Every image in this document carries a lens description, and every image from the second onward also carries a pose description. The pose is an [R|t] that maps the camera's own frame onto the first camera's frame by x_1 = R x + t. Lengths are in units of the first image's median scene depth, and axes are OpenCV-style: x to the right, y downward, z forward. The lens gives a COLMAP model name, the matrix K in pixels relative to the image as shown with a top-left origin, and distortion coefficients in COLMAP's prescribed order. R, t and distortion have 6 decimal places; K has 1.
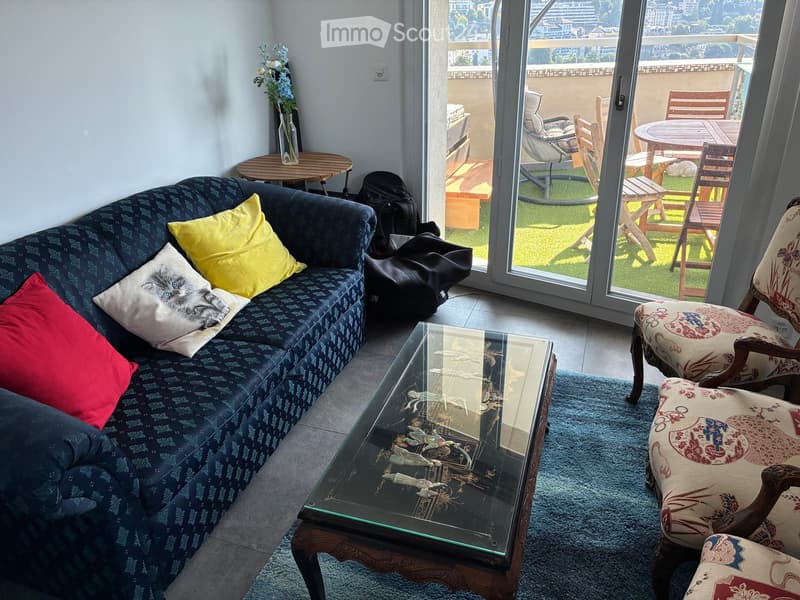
lens RADIAL K [[607.1, 0, 400.0], [0, 607.1, 300.0], [0, 0, 1]] dist [0.021352, -0.005966]
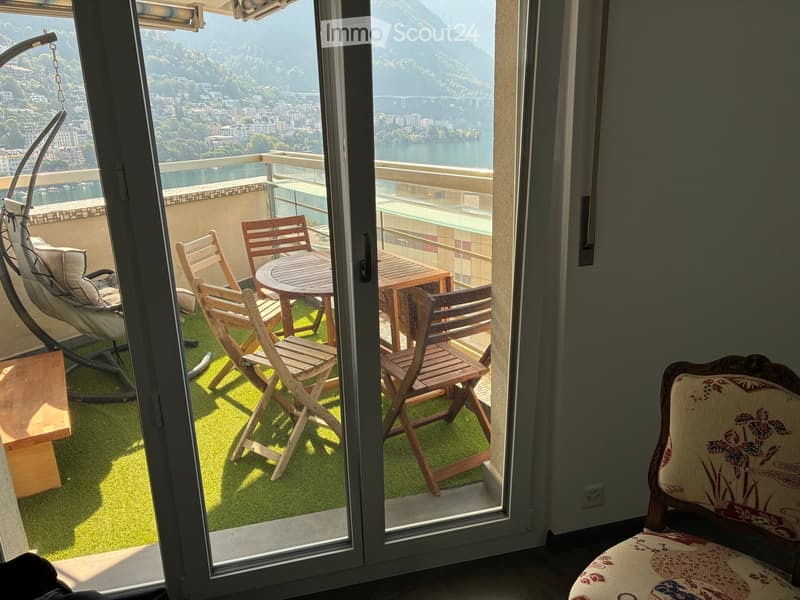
lens RADIAL K [[607.1, 0, 400.0], [0, 607.1, 300.0], [0, 0, 1]] dist [0.021352, -0.005966]
pose [[0.657872, -0.220857, 0.720018, -0.034754], [0.341009, 0.939771, -0.023312, -0.132637], [-0.671504, 0.260869, 0.693563, 0.272034]]
